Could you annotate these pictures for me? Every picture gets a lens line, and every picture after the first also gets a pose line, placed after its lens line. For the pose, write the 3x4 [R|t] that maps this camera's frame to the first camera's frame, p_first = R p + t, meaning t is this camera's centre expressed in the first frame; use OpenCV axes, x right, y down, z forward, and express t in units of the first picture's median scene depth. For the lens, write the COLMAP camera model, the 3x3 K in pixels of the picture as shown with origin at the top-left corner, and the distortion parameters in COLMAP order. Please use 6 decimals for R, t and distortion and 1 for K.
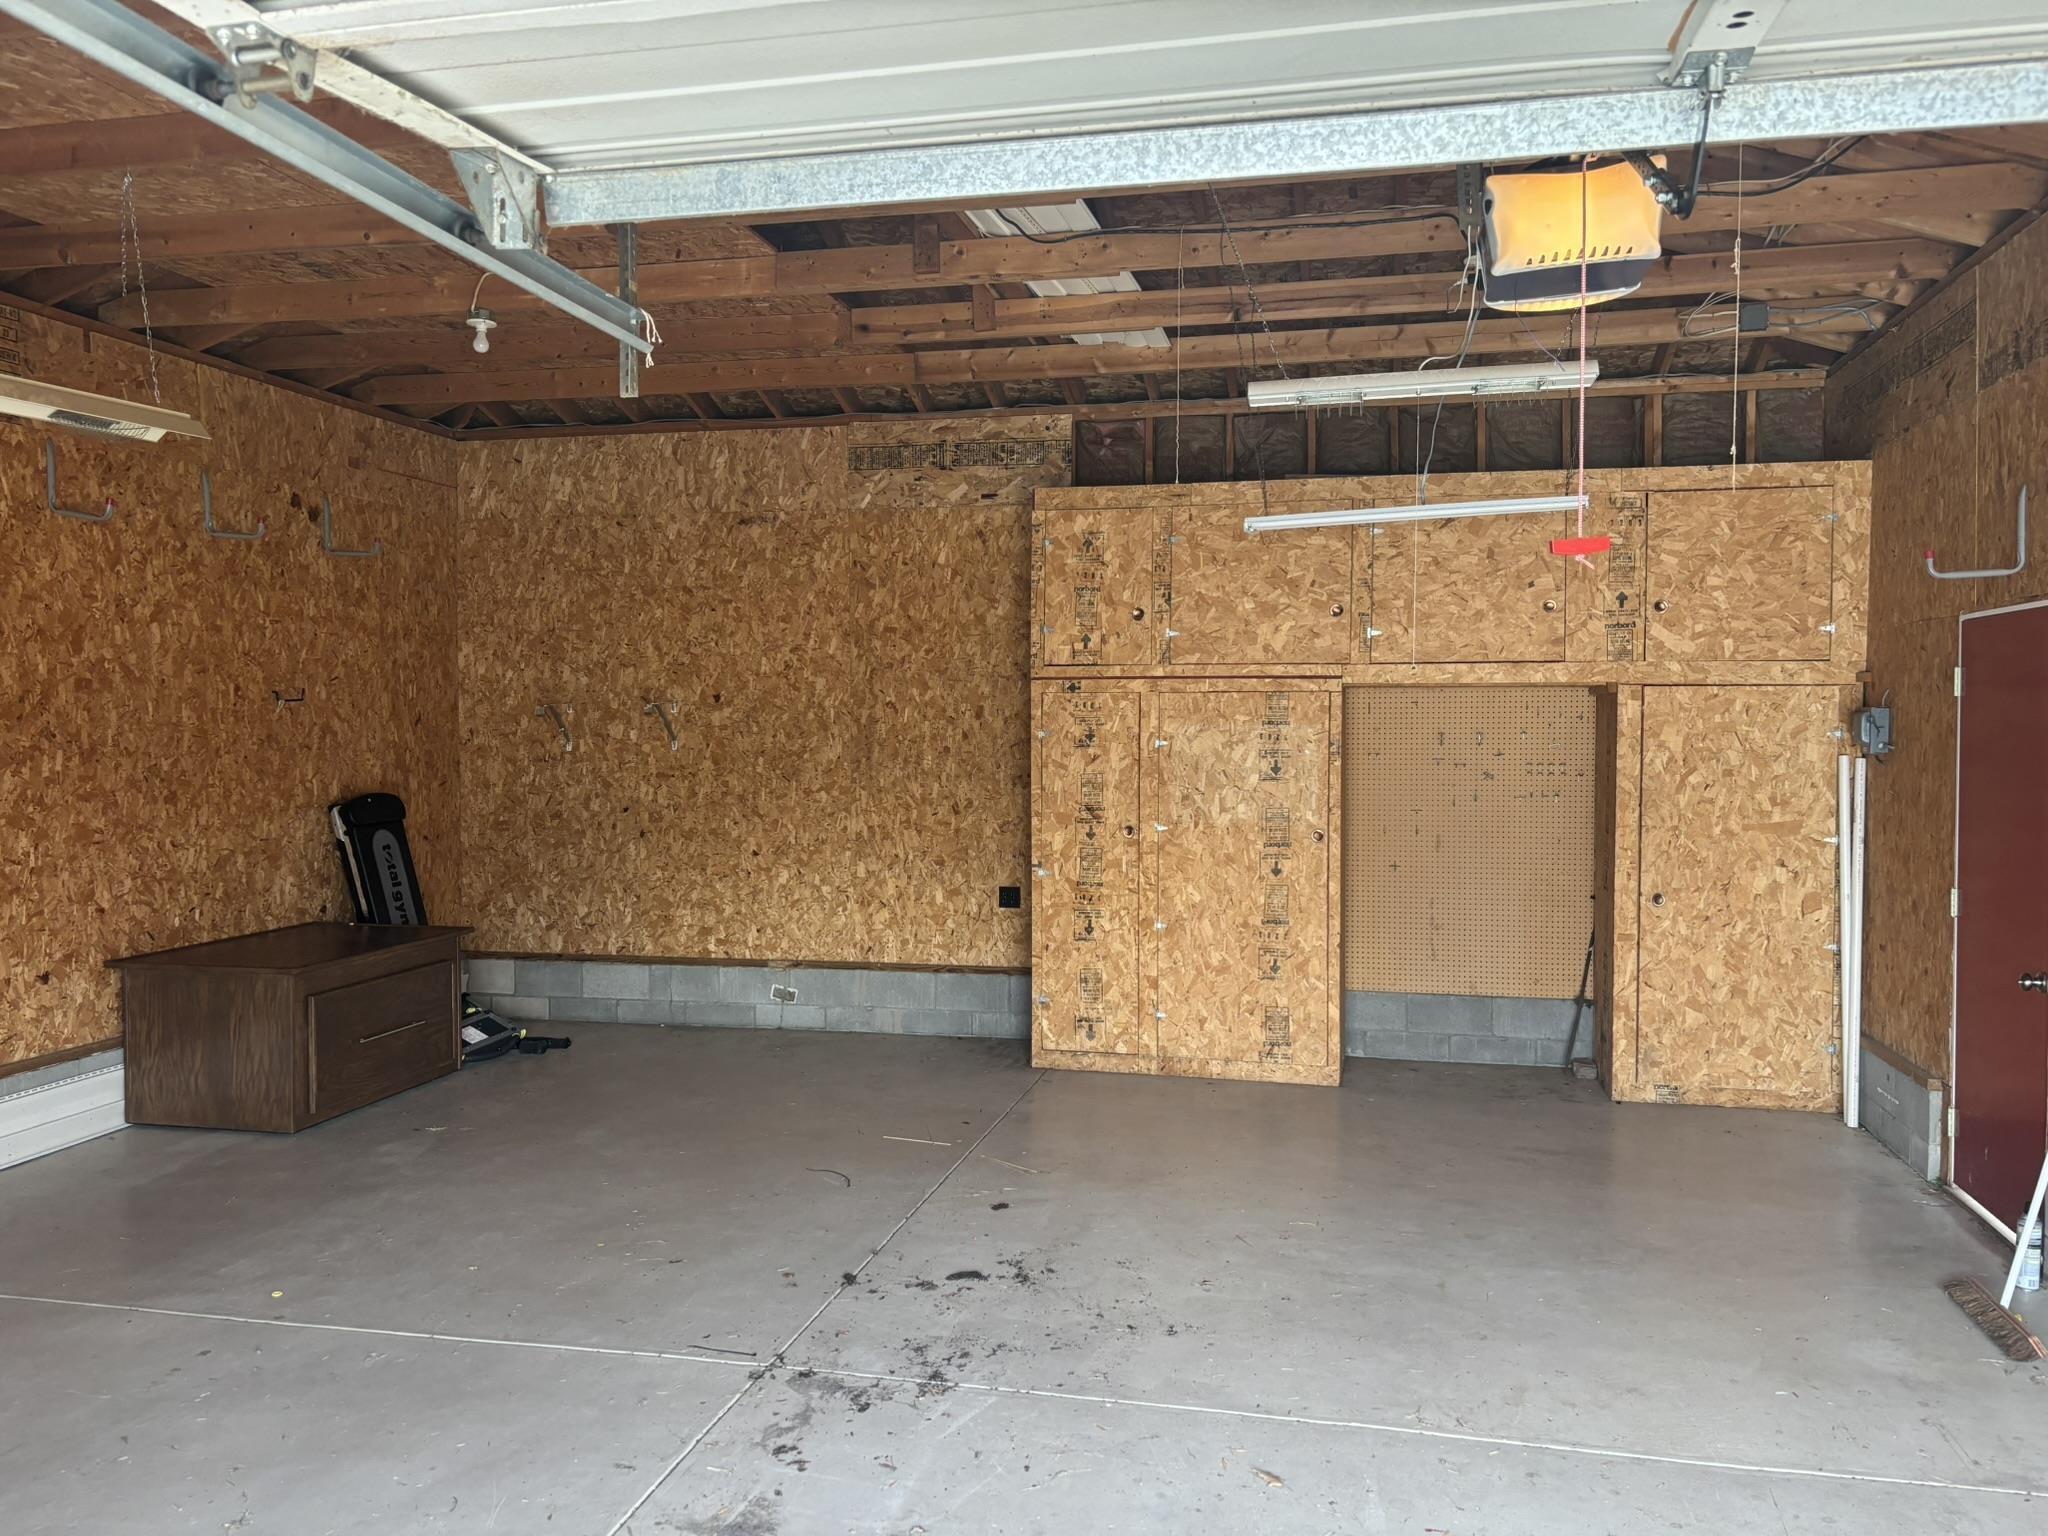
lens RADIAL K [[1550.2, 0, 1021.0], [0, 1550.2, 767.4], [0, 0, 1]] dist [0.025574, -0.025629]
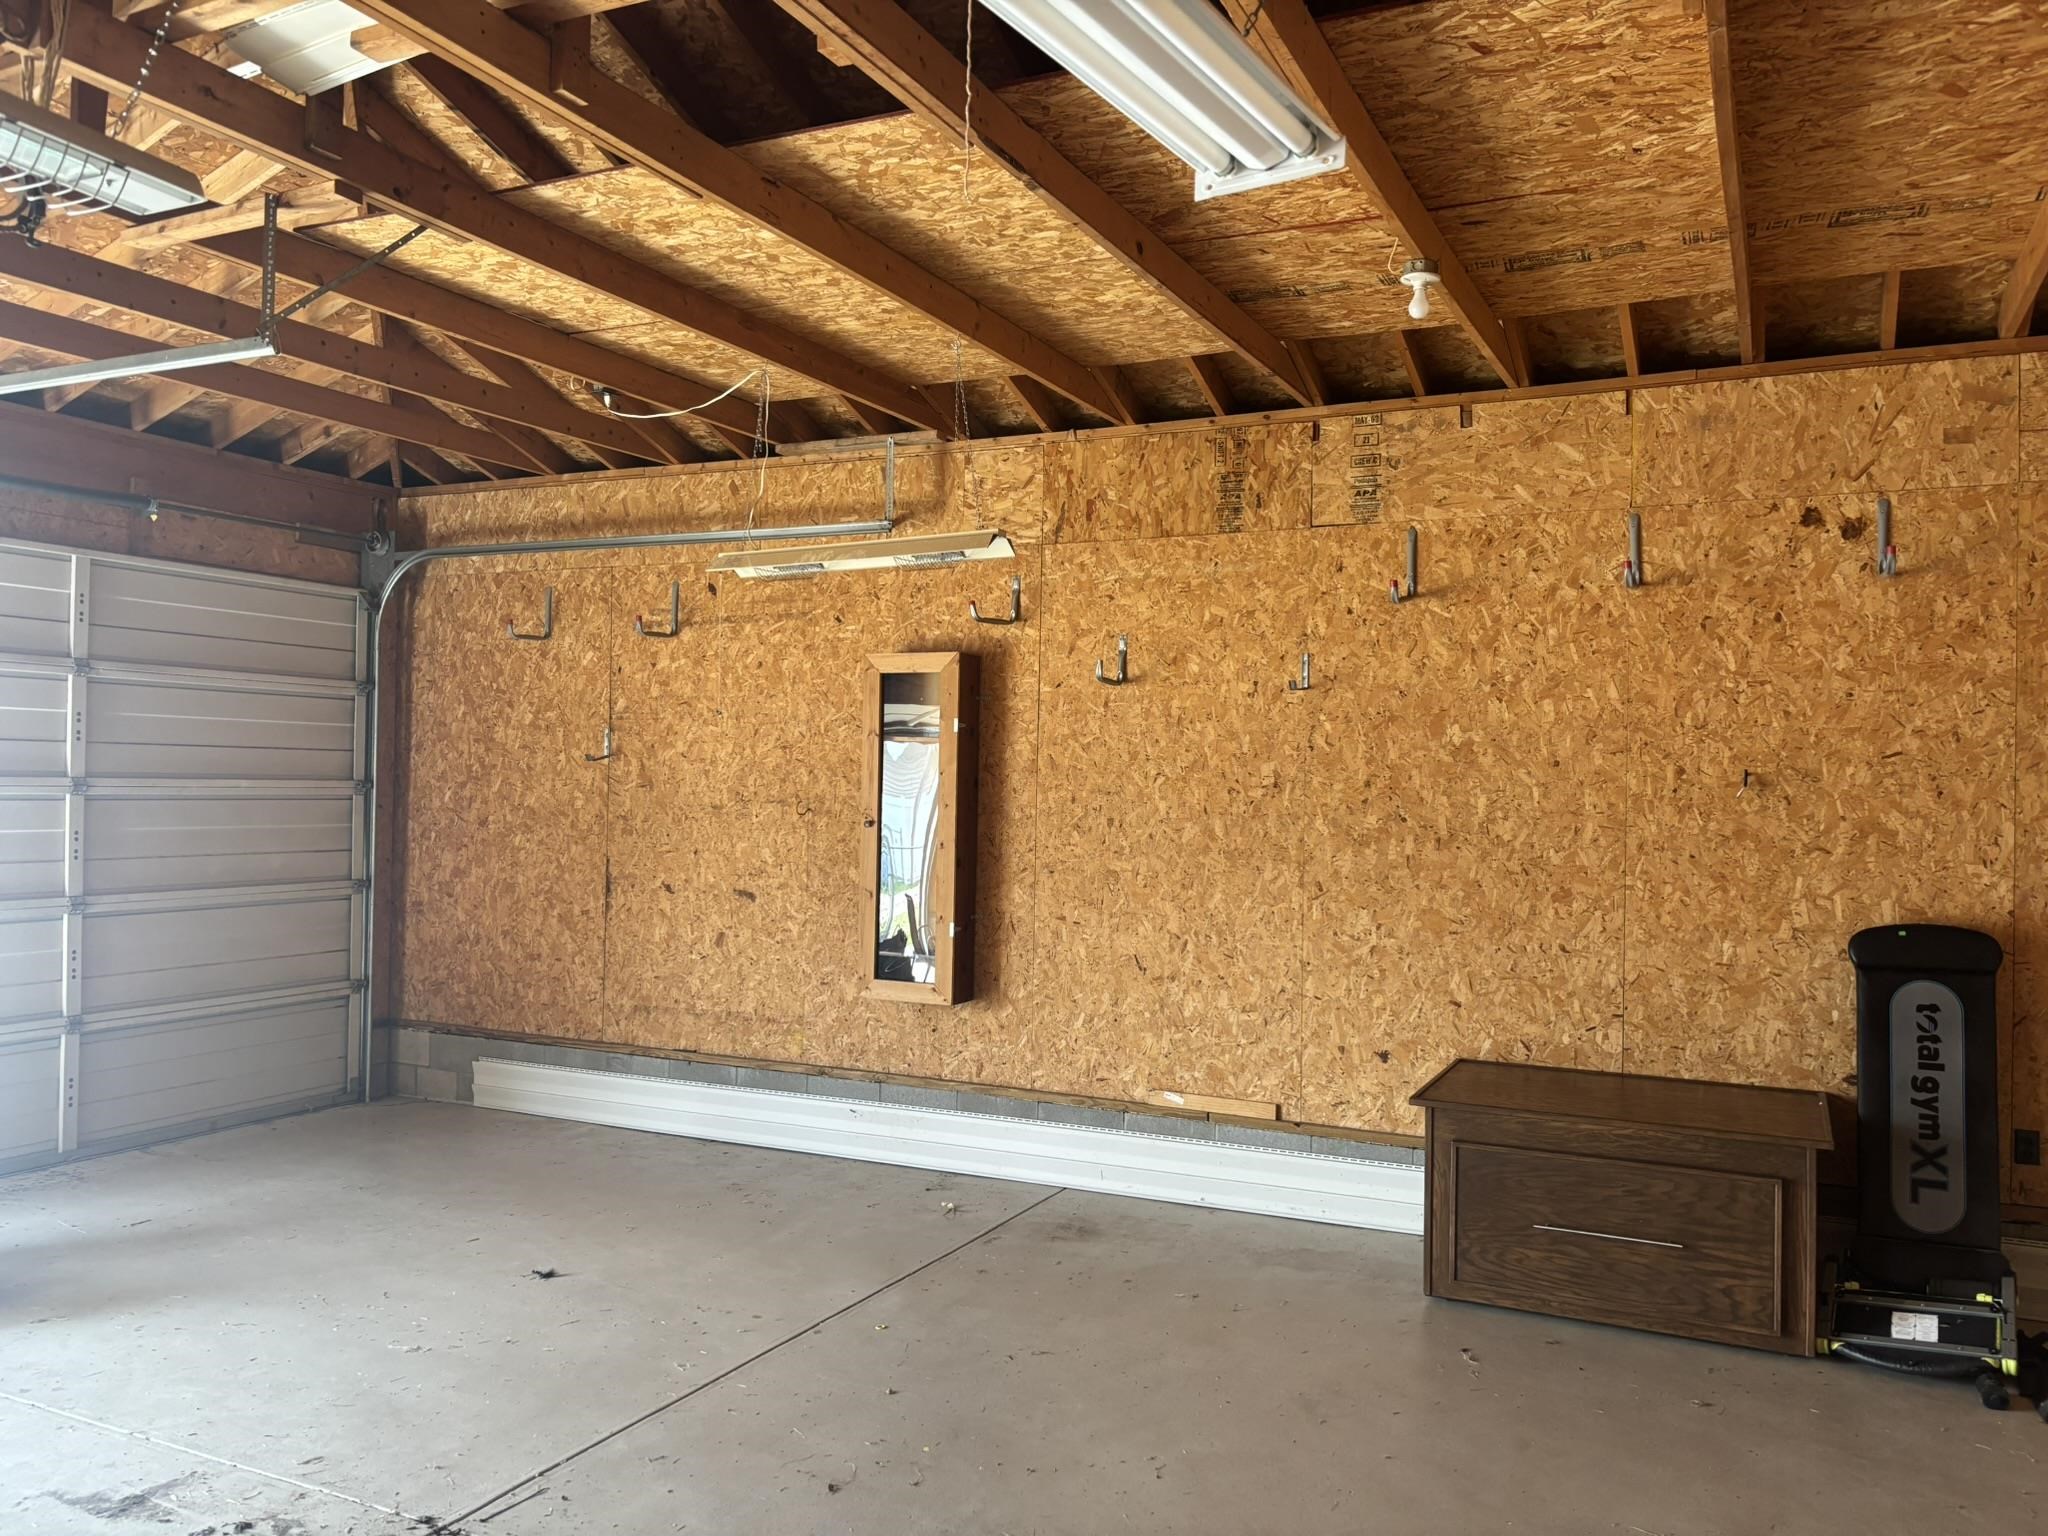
lens RADIAL K [[1550.2, 0, 1019.8], [0, 1550.2, 762.9], [0, 0, 1]] dist [0.025574, -0.025629]
pose [[-0.229092, -0.018511, -0.973229, 0.382222], [-0.045657, 0.998923, -0.008253, -0.034334], [0.972333, 0.042544, -0.229691, 0.902885]]
